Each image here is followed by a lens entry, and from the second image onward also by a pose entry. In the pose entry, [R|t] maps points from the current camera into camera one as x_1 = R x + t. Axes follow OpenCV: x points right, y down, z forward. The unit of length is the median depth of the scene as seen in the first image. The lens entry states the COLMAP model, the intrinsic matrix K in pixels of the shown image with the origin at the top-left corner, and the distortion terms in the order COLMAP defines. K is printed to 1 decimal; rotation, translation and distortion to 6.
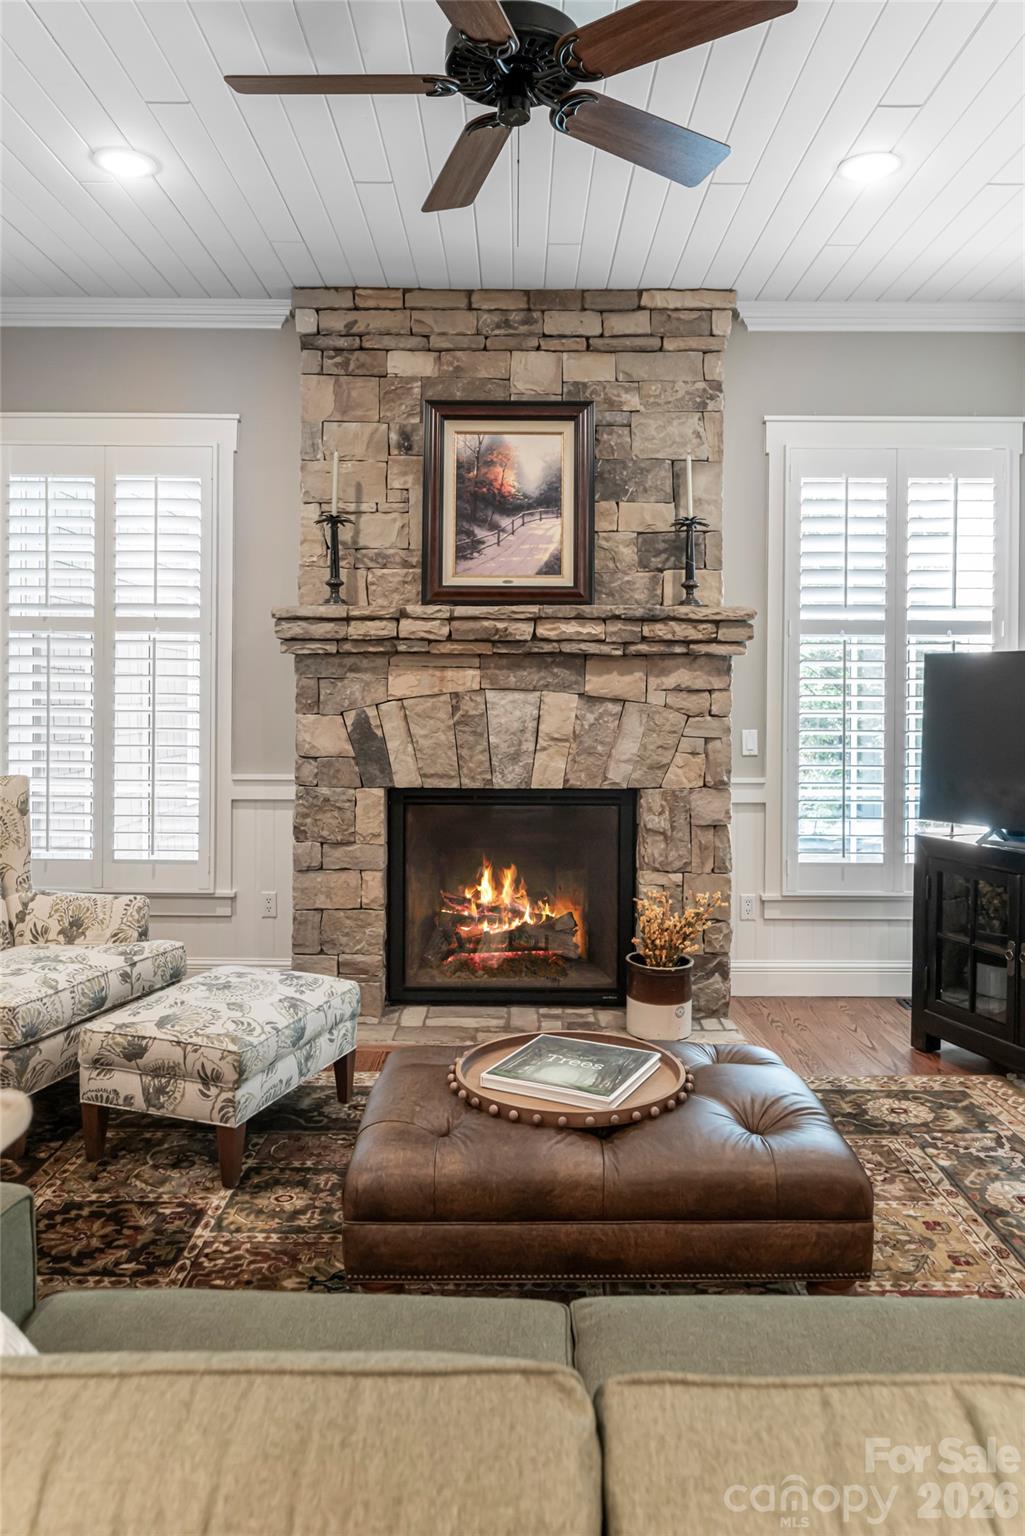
lens RADIAL K [[1101.2, 0, 512.1], [0, 1101.2, 709.6], [0, 0, 1]] dist [0.001664, 0.000486]
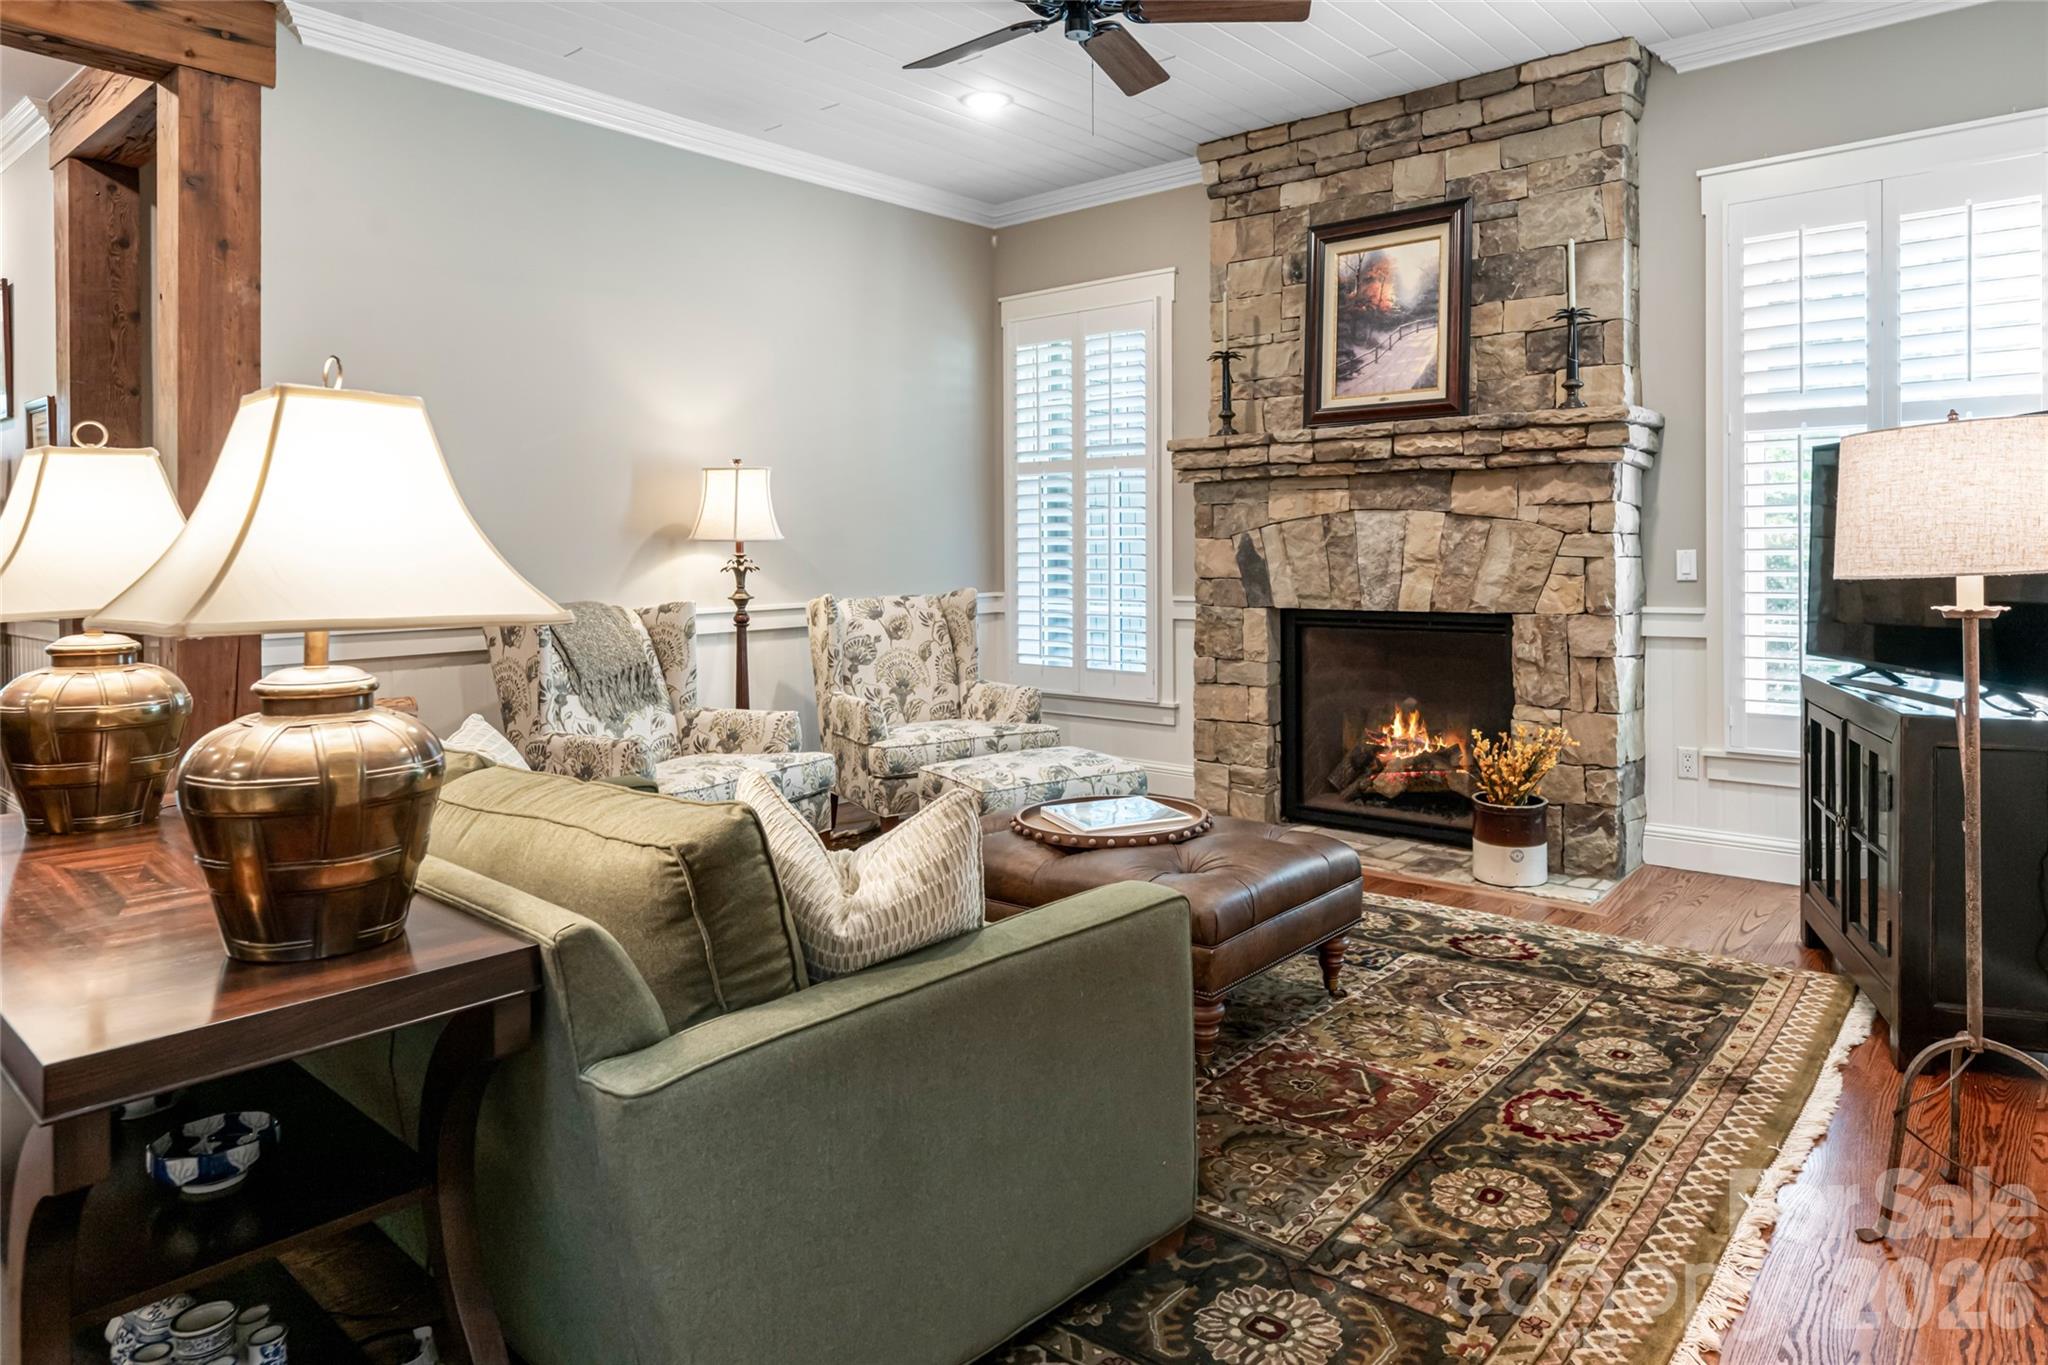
lens RADIAL K [[1291.6, 0, 1025.2], [0, 1291.6, 556.3], [0, 0, 1]] dist [0.002793, 0.001425]
pose [[0.754928, -0.007836, -0.655761, 0.512181], [0.003965, 0.999965, -0.007384, 0.030392], [0.655795, 0.002974, 0.754933, -0.070862]]
